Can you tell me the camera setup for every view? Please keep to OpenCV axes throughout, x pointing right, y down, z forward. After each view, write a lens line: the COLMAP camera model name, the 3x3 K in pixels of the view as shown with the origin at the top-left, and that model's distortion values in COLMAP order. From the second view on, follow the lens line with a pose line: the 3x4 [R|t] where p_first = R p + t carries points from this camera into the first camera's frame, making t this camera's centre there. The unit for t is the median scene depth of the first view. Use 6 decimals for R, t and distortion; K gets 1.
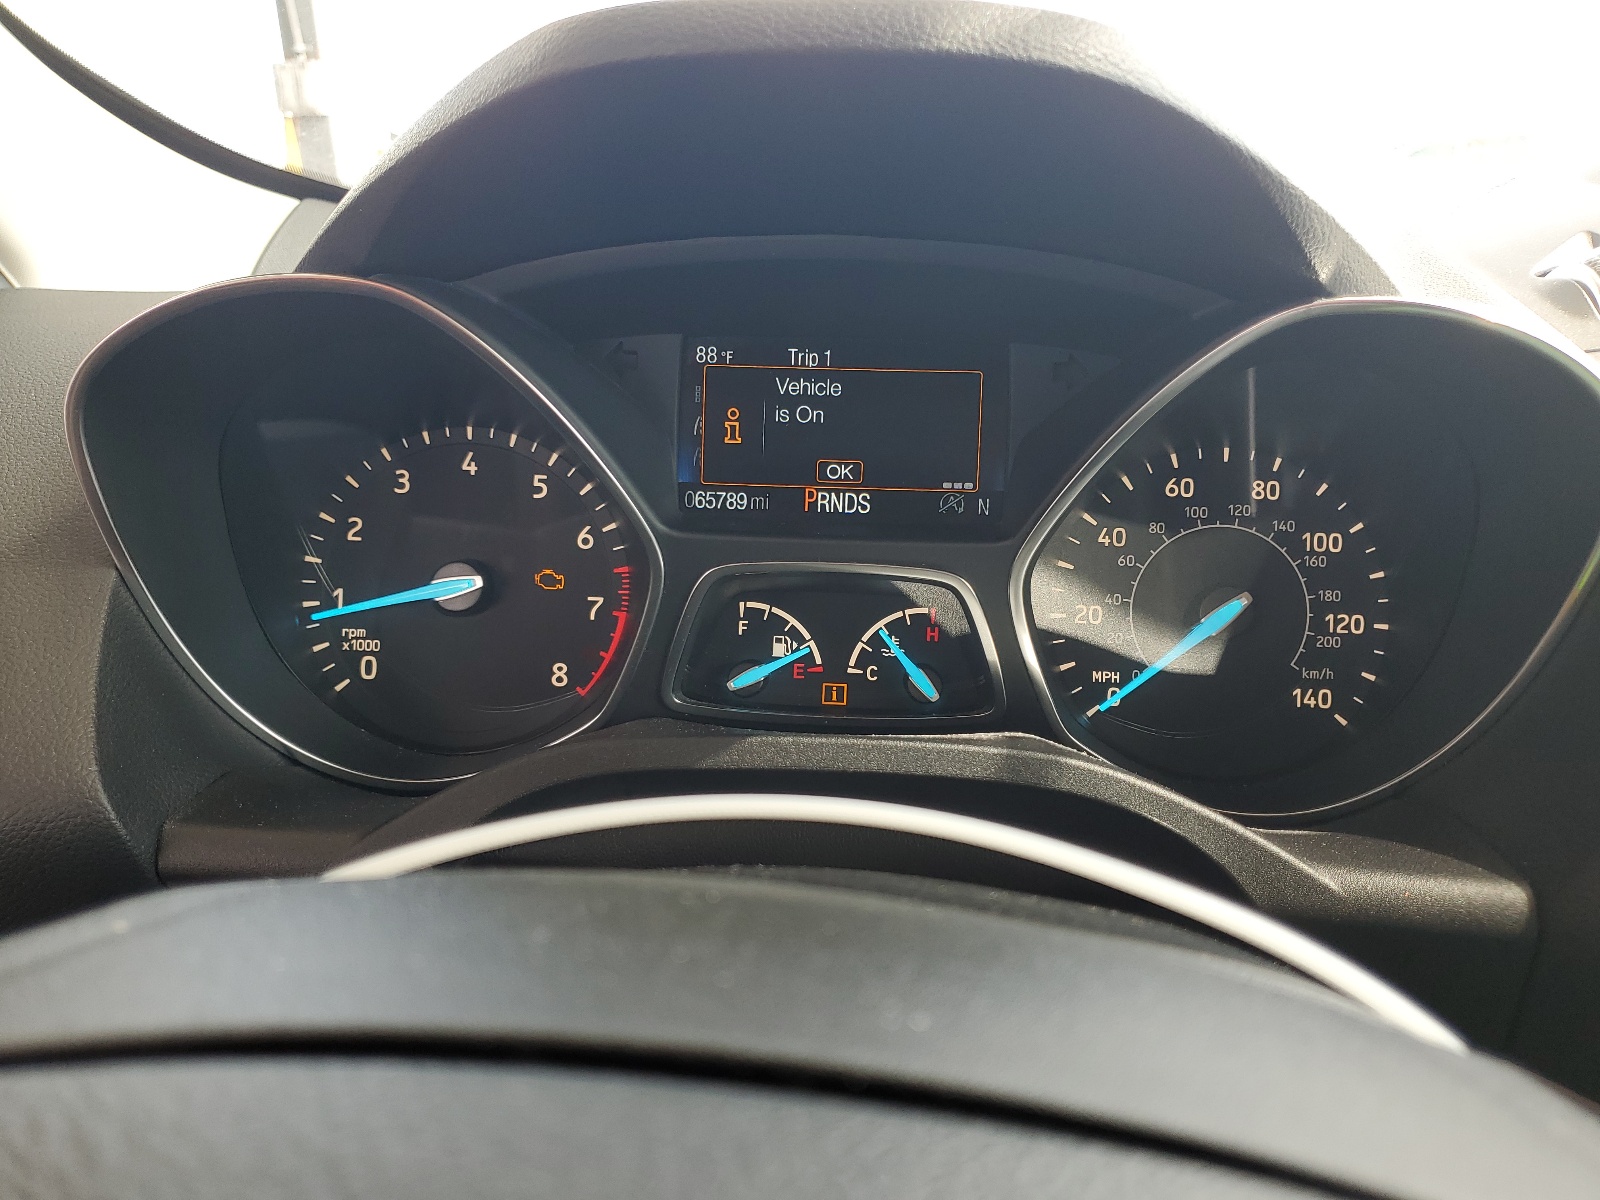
lens RADIAL K [[1214.0, 0, 800.9], [0, 1214.0, 601.9], [0, 0, 1]] dist [0.003178, -0.000440]
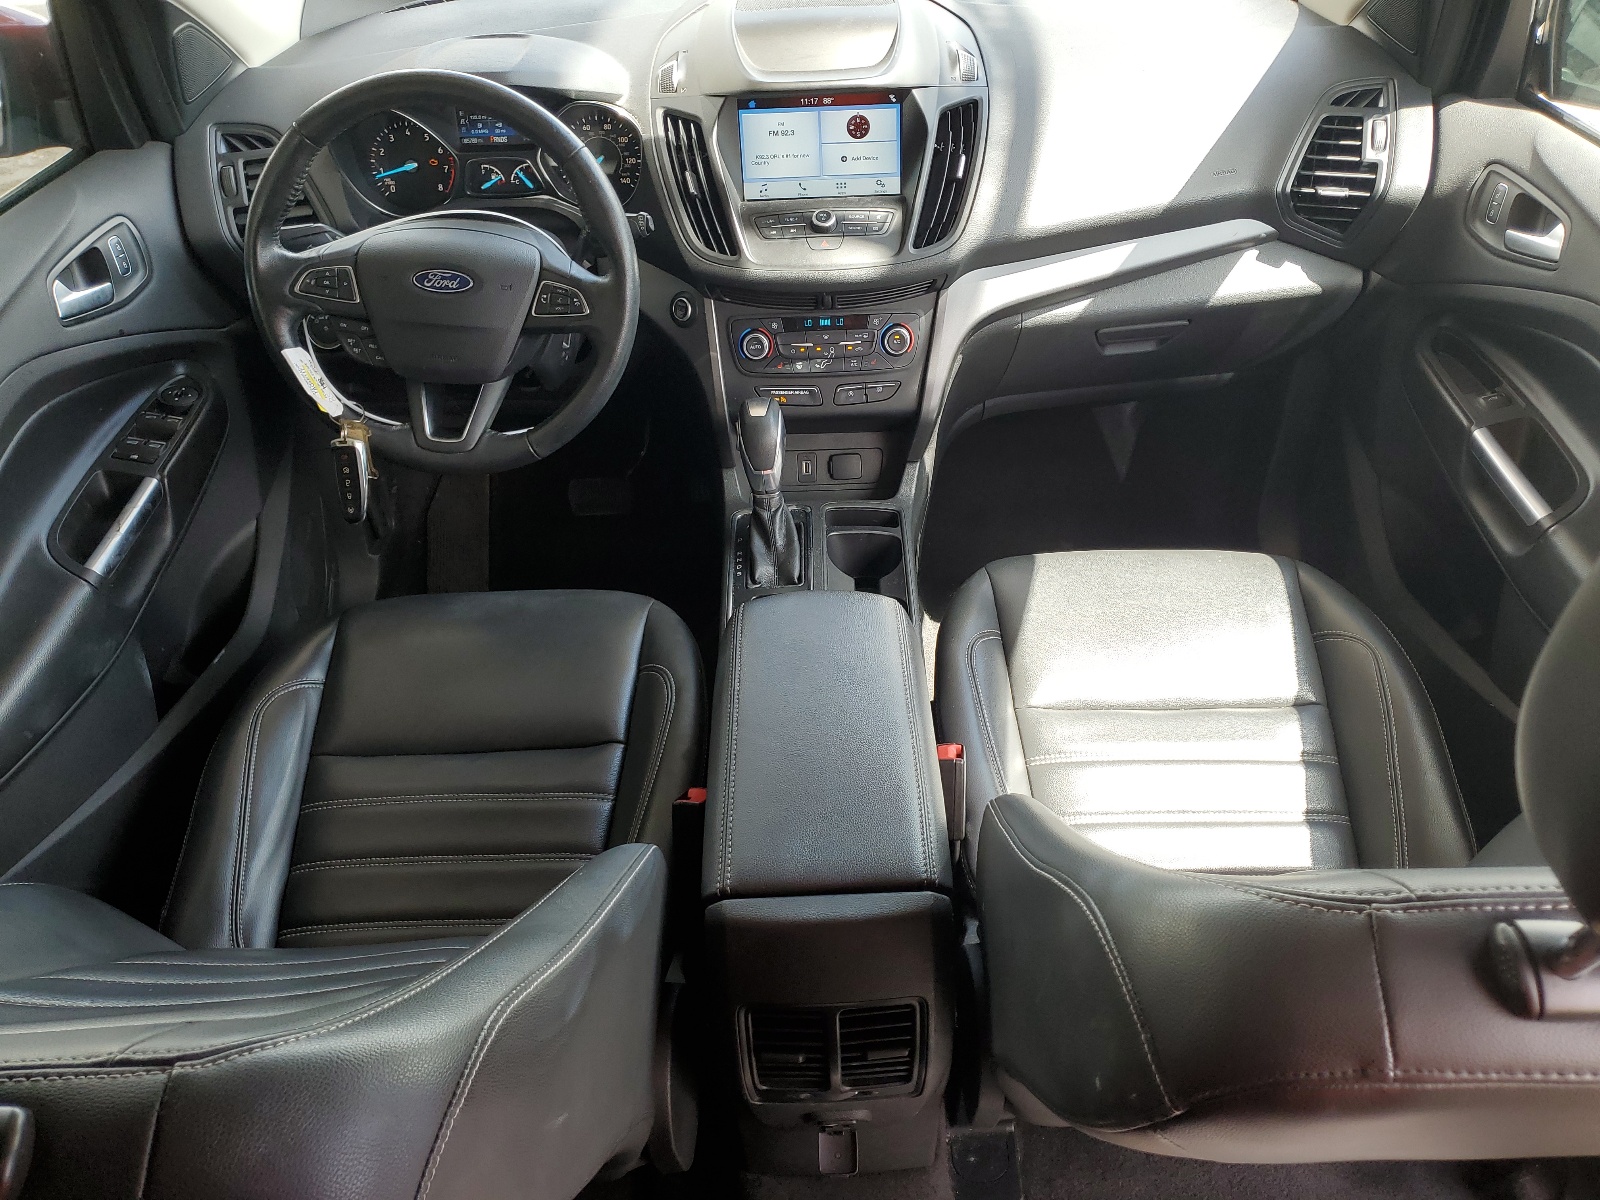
lens RADIAL K [[1214.0, 0, 797.2], [0, 1214.0, 600.9], [0, 0, 1]] dist [0.003178, -0.000440]
pose [[0.997733, -0.065902, -0.013631, 0.950917], [0.065439, 0.902838, 0.424973, -0.339194], [-0.015700, -0.424901, 0.905104, -3.266108]]
